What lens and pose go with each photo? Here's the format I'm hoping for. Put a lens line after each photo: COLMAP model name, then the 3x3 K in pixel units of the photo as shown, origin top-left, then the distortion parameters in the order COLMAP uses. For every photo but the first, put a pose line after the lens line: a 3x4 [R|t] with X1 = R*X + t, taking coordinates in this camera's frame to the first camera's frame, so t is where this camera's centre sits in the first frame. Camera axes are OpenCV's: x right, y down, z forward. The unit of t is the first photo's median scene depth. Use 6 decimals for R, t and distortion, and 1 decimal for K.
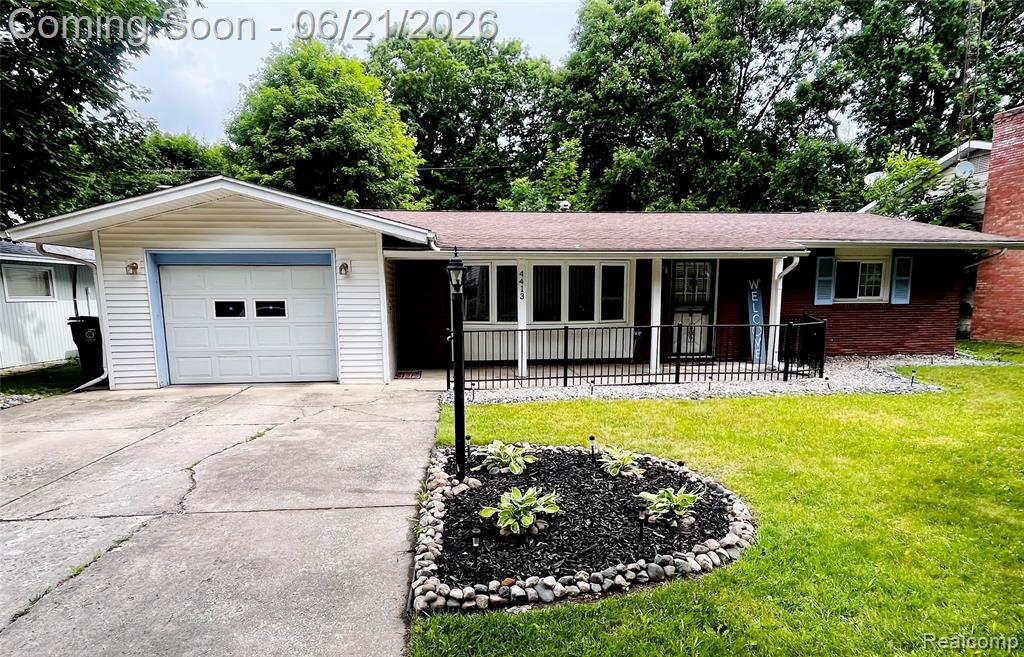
lens RADIAL K [[625.1, 0, 510.6], [0, 625.1, 339.3], [0, 0, 1]] dist [-0.017218, 0.008084]
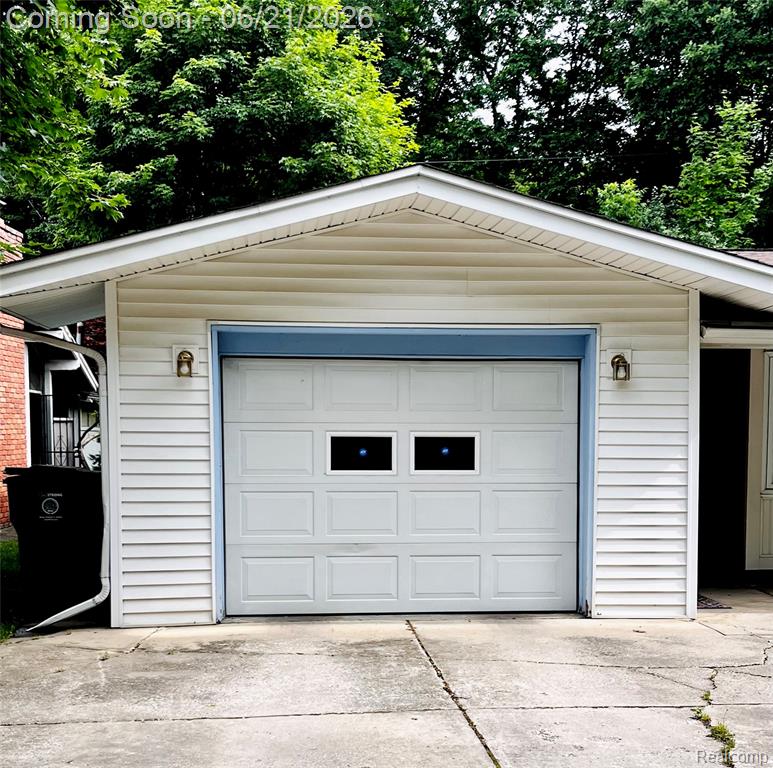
lens RADIAL K [[1329.2, 0, 388.1], [0, 1329.2, 439.8], [0, 0, 1]] dist [-0.001454, 0.000000]
pose [[0.999890, 0.006277, -0.013425, -0.413486], [-0.007124, 0.997924, -0.064005, 0.004605], [0.012996, 0.064094, 0.997859, 0.016573]]
